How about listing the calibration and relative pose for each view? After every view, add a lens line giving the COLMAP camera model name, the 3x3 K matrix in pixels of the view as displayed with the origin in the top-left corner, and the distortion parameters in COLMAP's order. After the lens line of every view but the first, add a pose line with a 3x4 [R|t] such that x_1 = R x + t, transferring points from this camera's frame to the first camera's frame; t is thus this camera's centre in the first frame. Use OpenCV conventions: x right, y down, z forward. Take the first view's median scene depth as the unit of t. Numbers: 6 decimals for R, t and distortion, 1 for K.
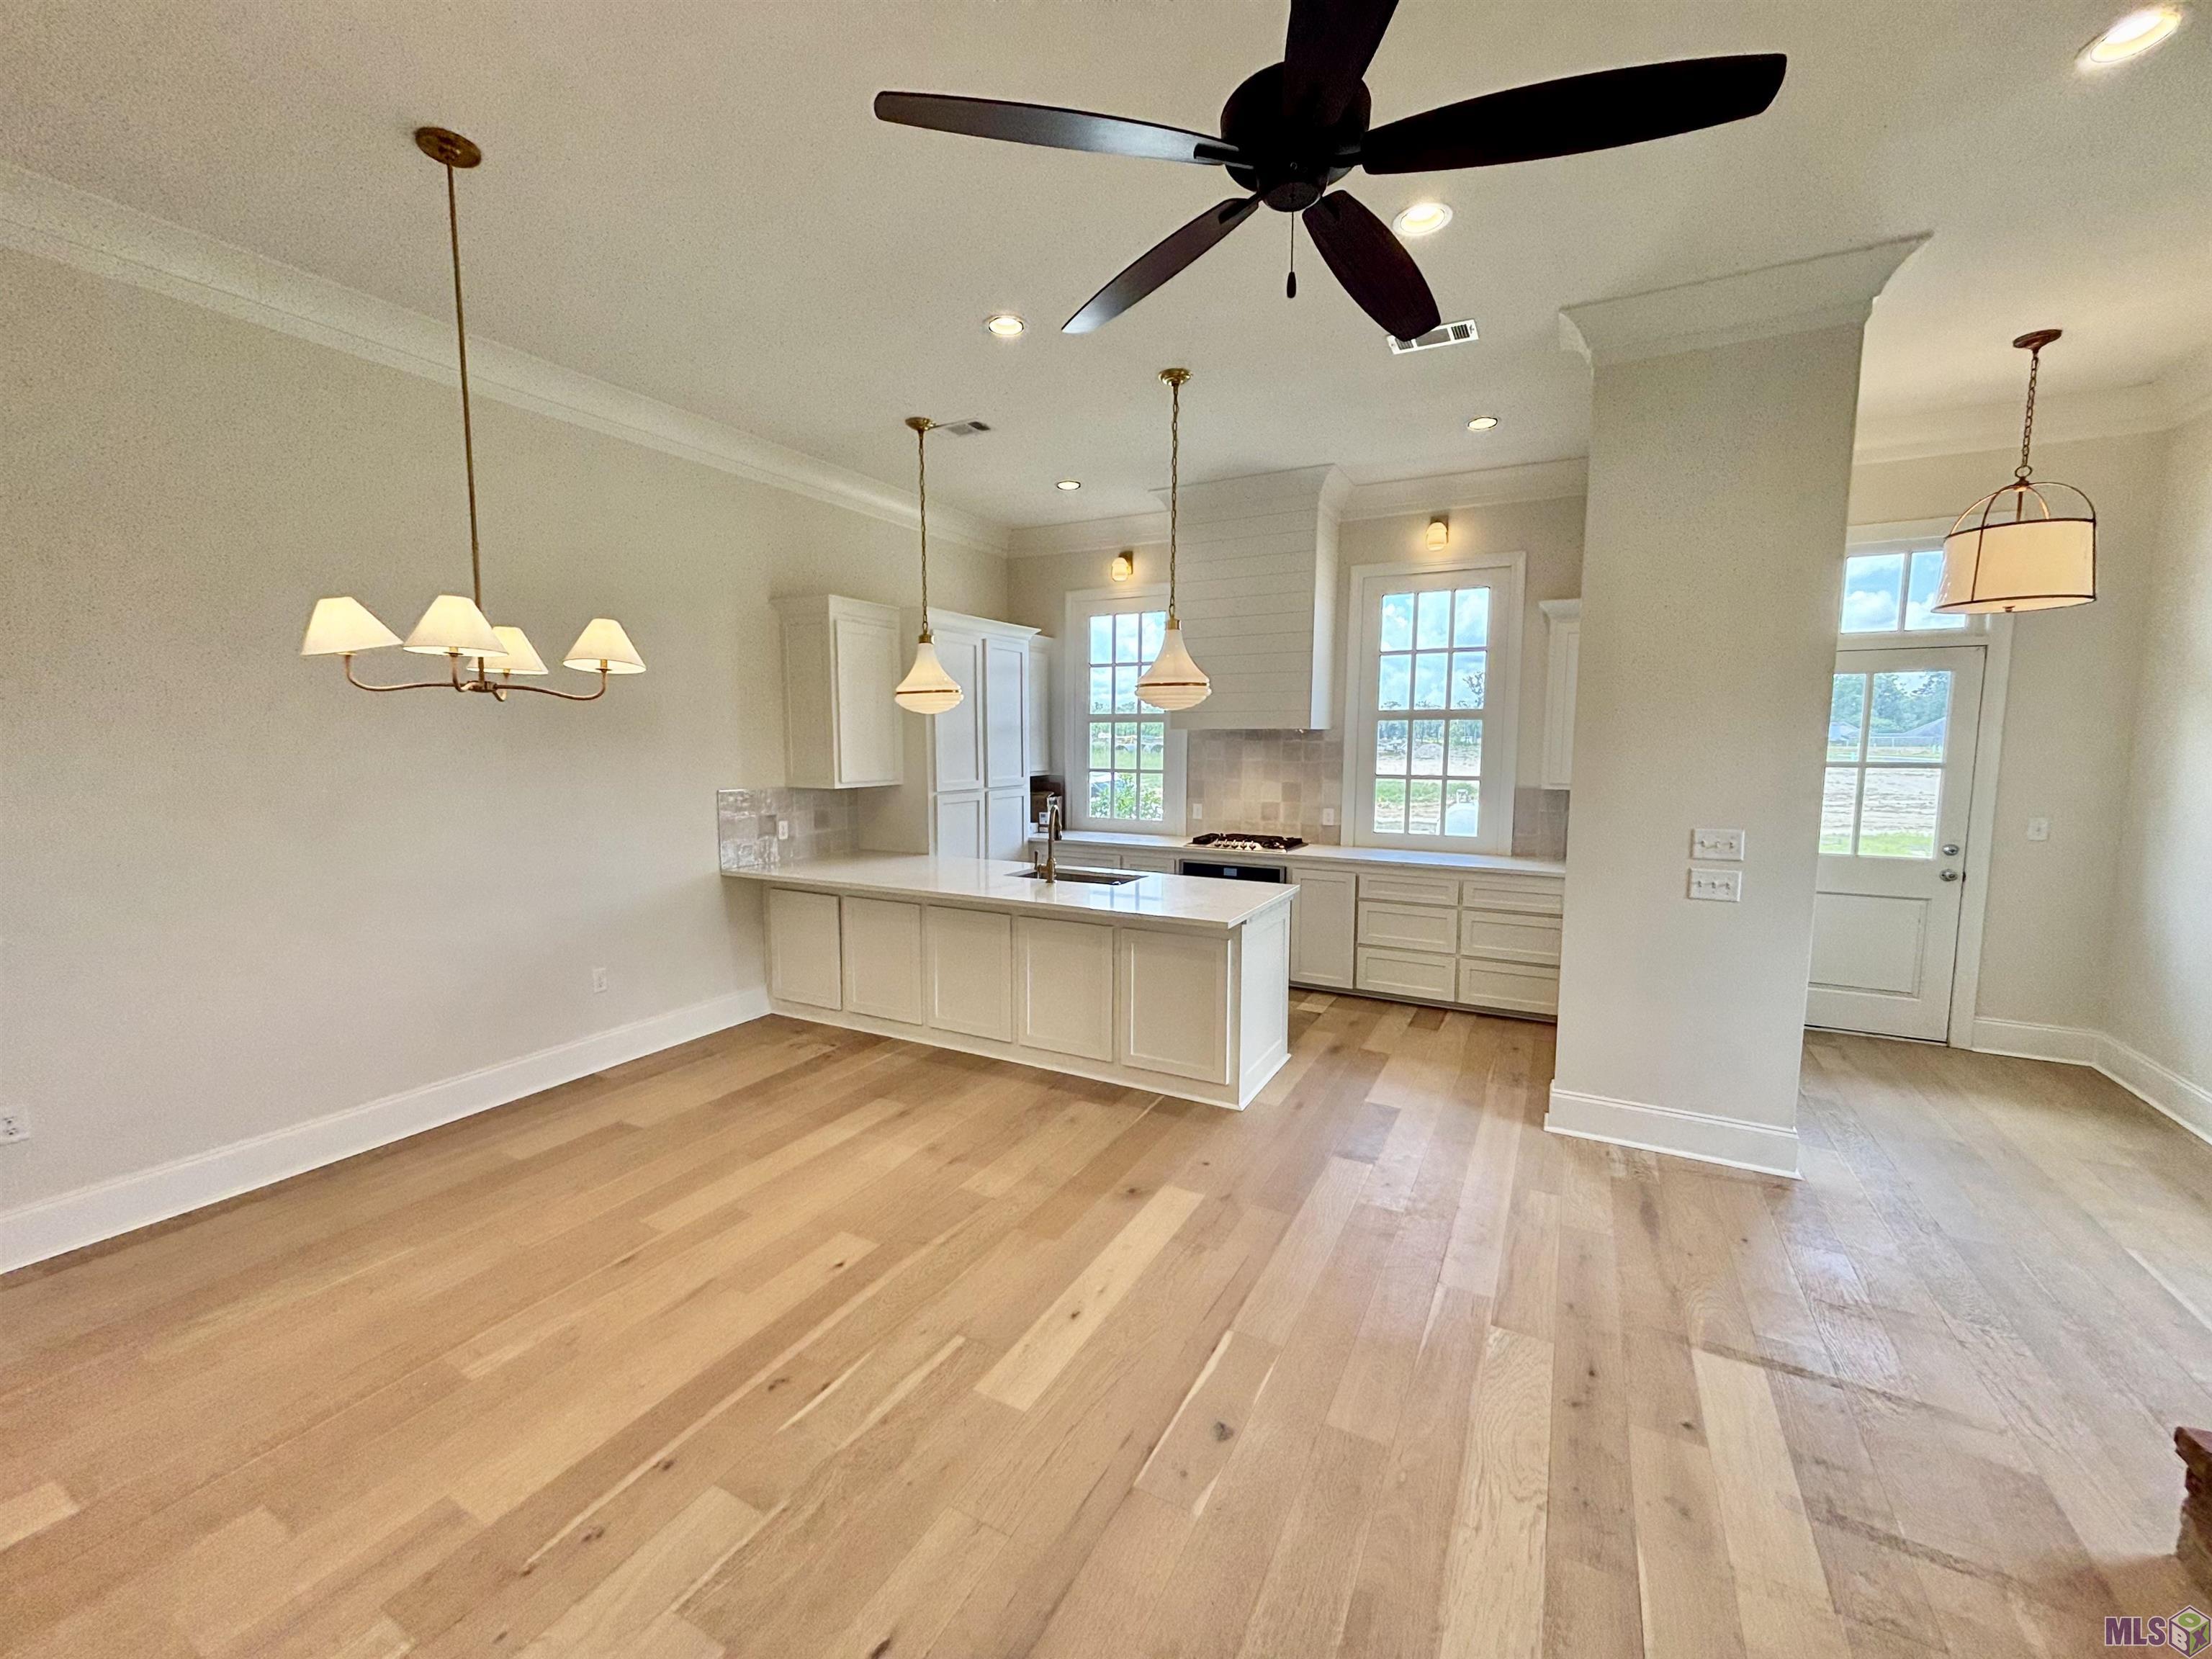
lens RADIAL K [[896.0, 0, 1100.6], [0, 896.0, 825.4], [0, 0, 1]] dist [-0.001553, 0.001237]
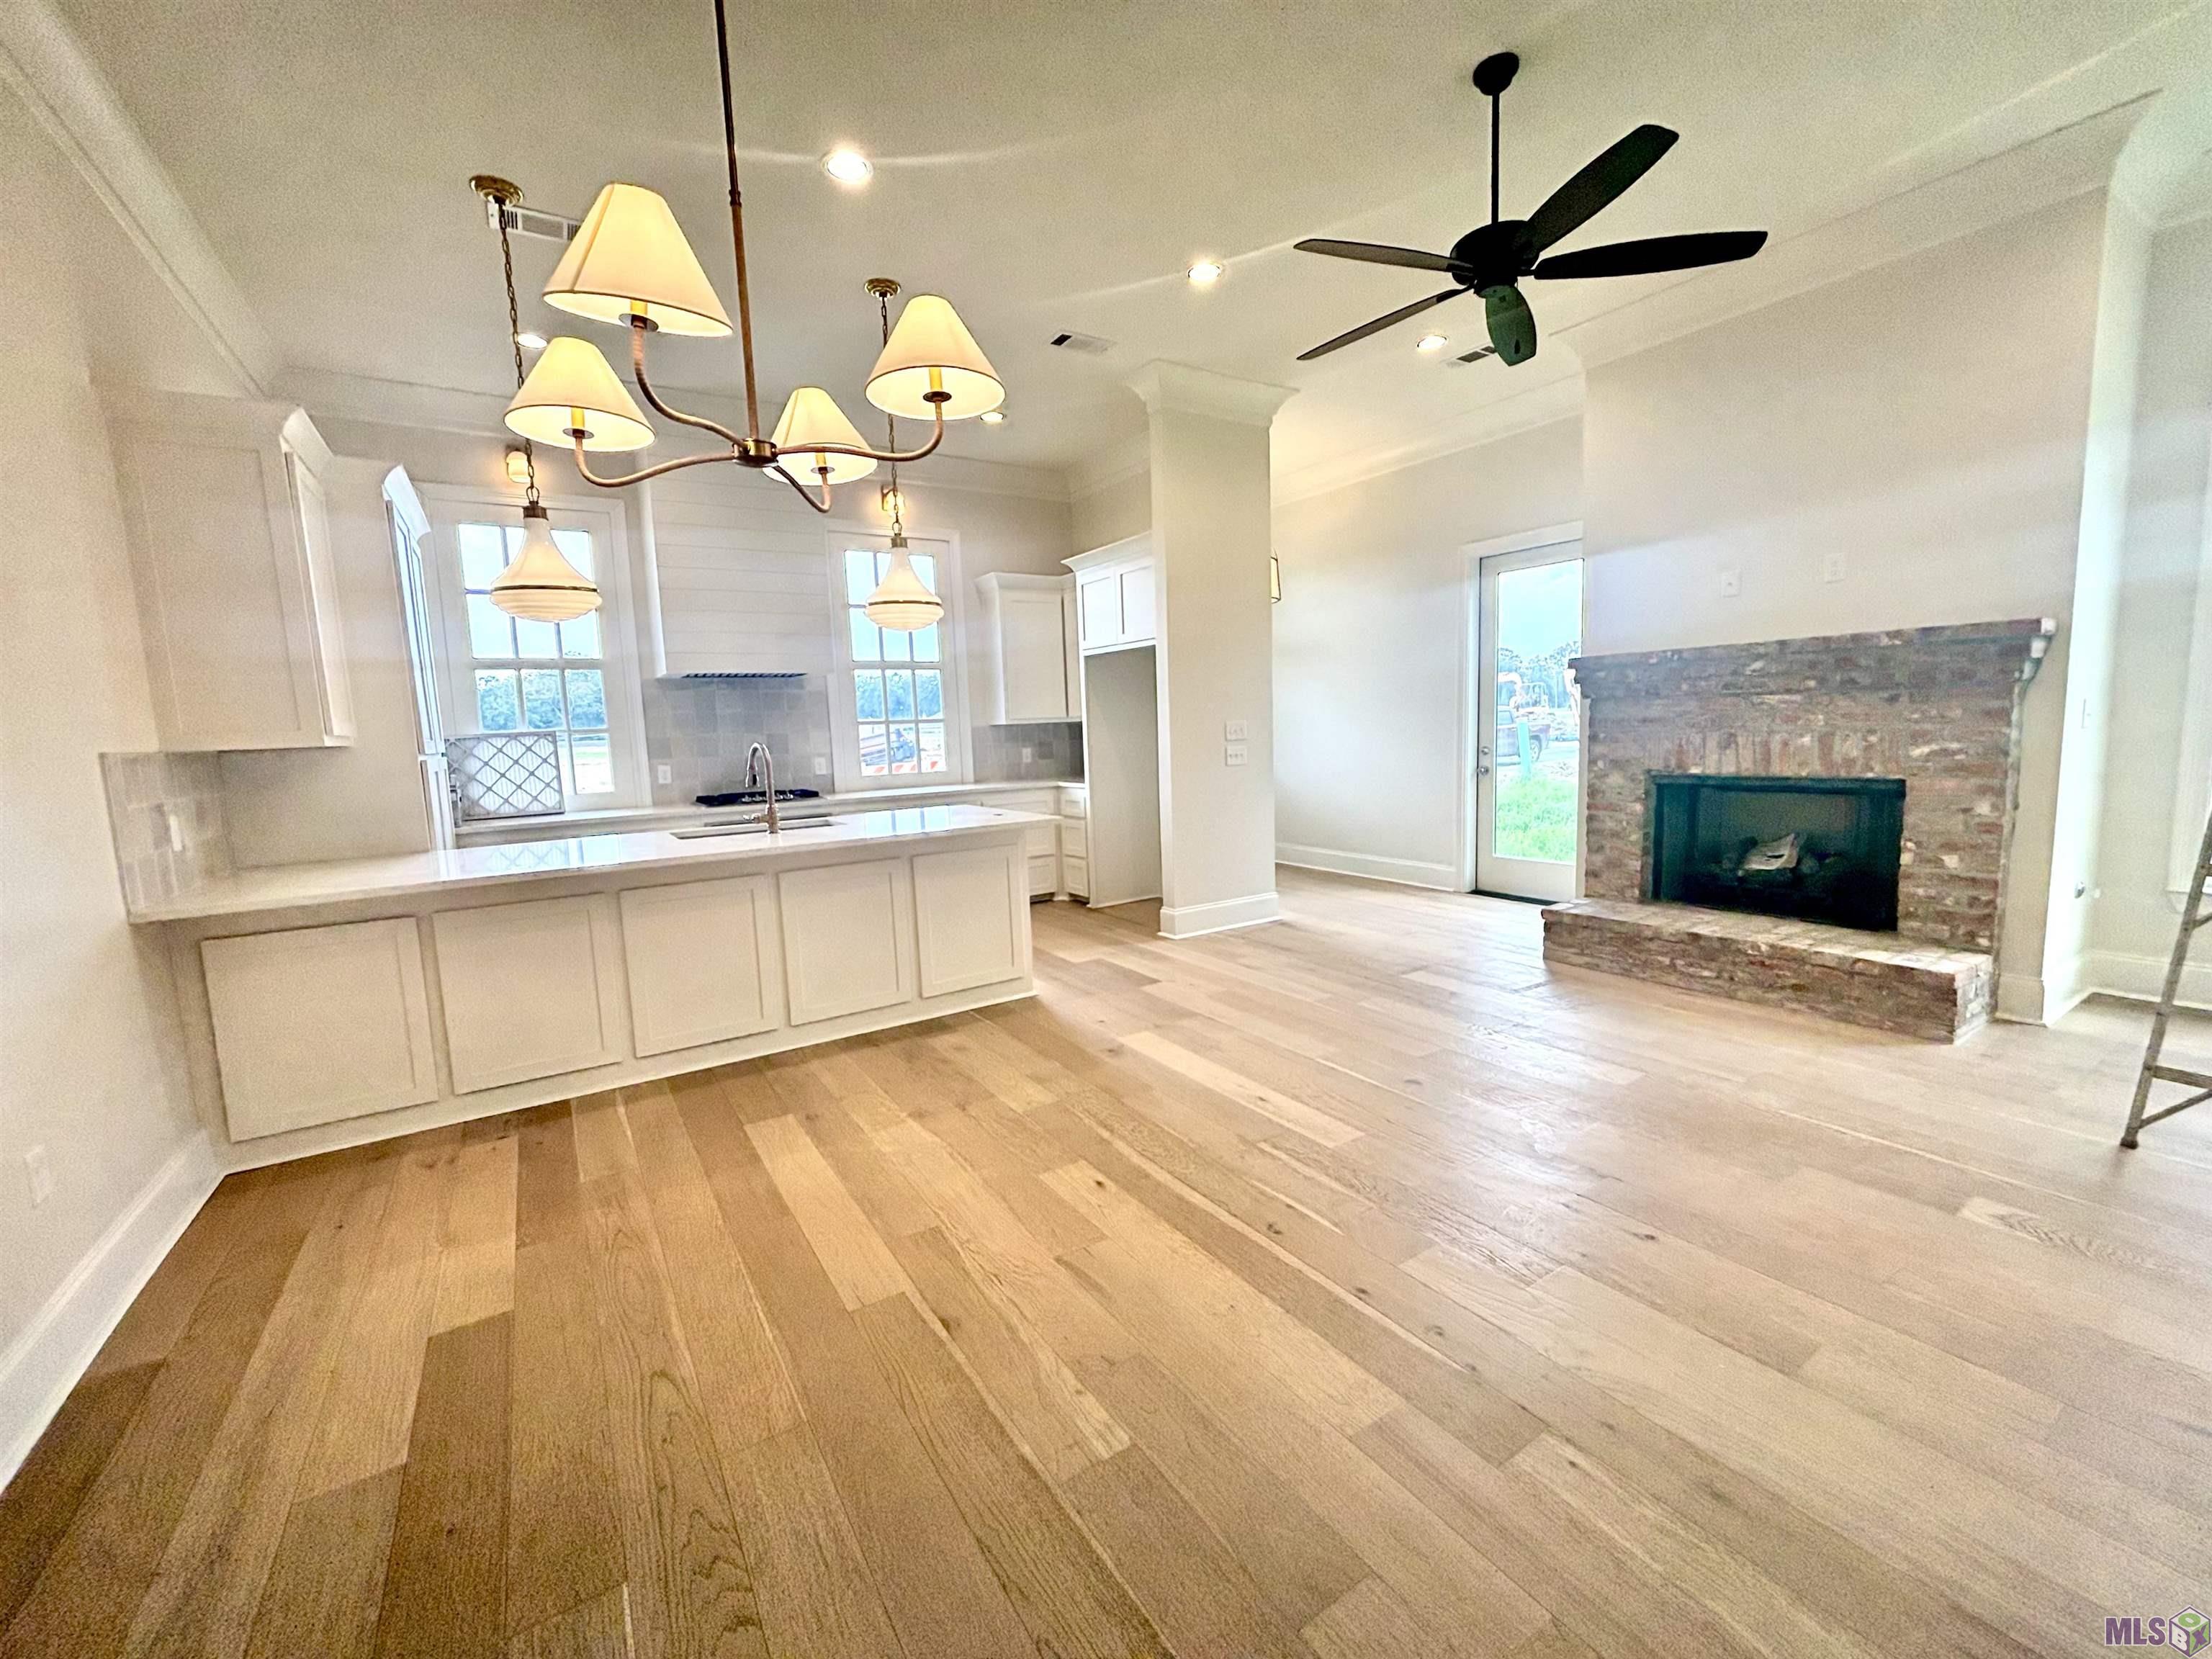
lens RADIAL K [[896.0, 0, 1100.6], [0, 896.0, 825.4], [0, 0, 1]] dist [-0.001553, 0.001237]
pose [[0.479578, -0.118572, 0.869451, -0.755025], [0.124758, 0.989977, 0.066194, 0.046328], [-0.868585, 0.076726, 0.489564, 0.373897]]
